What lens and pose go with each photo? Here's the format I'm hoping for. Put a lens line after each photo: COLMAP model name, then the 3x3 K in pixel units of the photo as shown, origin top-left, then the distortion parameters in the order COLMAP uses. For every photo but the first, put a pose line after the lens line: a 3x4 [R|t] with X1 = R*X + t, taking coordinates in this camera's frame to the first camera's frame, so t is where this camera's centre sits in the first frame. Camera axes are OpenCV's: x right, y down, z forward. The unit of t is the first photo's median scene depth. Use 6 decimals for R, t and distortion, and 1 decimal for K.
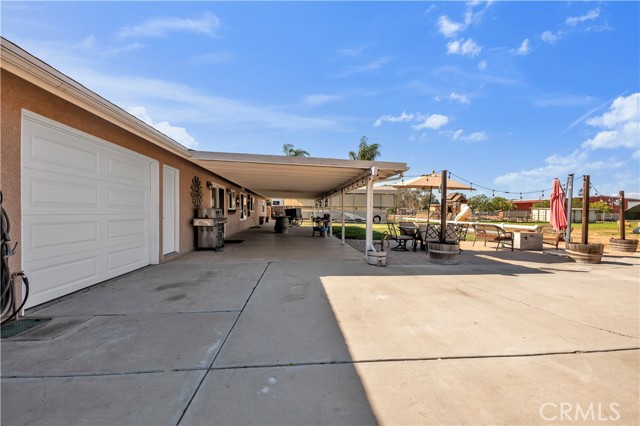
lens RADIAL K [[255.9, 0, 321.9], [0, 255.9, 215.6], [0, 0, 1]] dist [-0.002506, -0.000723]
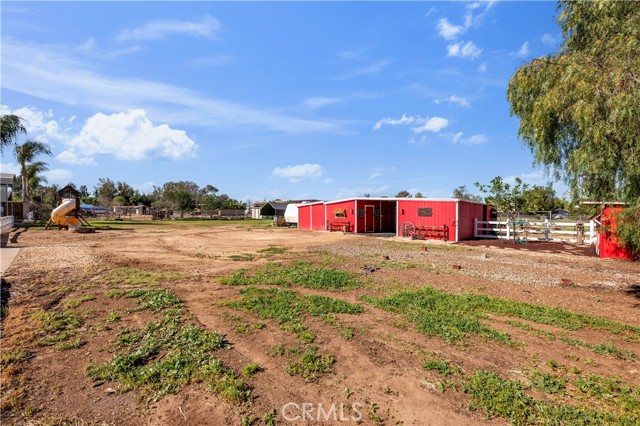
lens RADIAL K [[255.9, 0, 321.9], [0, 255.9, 215.6], [0, 0, 1]] dist [-0.002506, -0.000723]
pose [[0.745167, -0.015284, 0.666703, 0.960685], [0.015435, 0.999865, 0.005671, 0.025411], [-0.666699, 0.006065, 0.745302, -0.255608]]
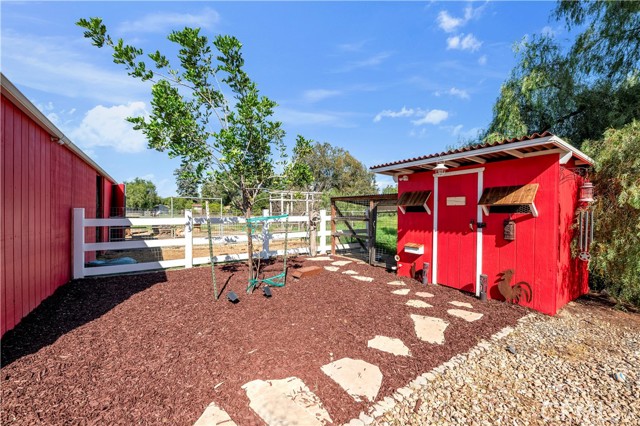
lens RADIAL K [[255.9, 0, 321.9], [0, 255.9, 215.6], [0, 0, 1]] dist [-0.002506, -0.000723]
pose [[-0.482901, -0.026136, 0.875285, 1.869920], [0.006537, 0.999419, 0.033449, 0.056527], [-0.875651, 0.021874, -0.482449, 0.044610]]
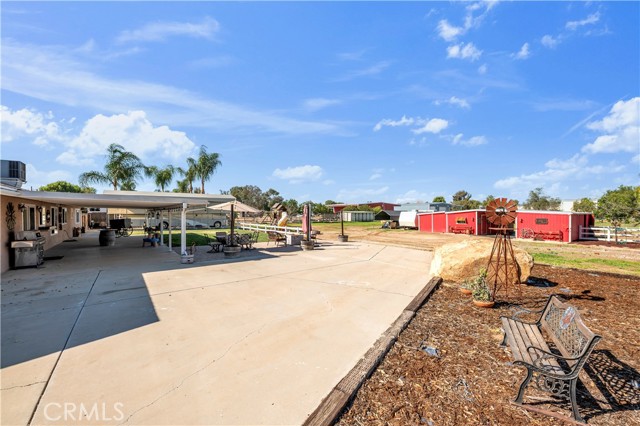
lens RADIAL K [[255.9, 0, 321.9], [0, 255.9, 215.6], [0, 0, 1]] dist [-0.002506, -0.000723]
pose [[0.848238, -0.016855, 0.529347, 0.036859], [0.018574, 0.999825, 0.002073, -0.040801], [-0.529290, 0.008073, 0.848403, -0.352288]]
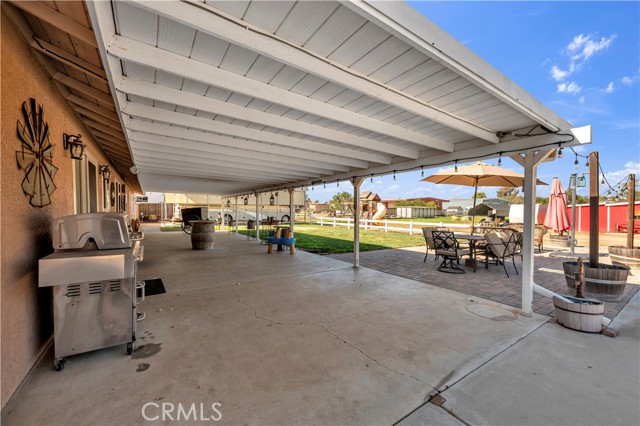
lens RADIAL K [[255.9, 0, 321.9], [0, 255.9, 215.6], [0, 0, 1]] dist [-0.002506, -0.000723]
pose [[0.884368, -0.016017, 0.466515, -0.191013], [0.012148, 0.999862, 0.011301, -0.015204], [-0.466632, -0.004327, 0.884441, 0.337033]]
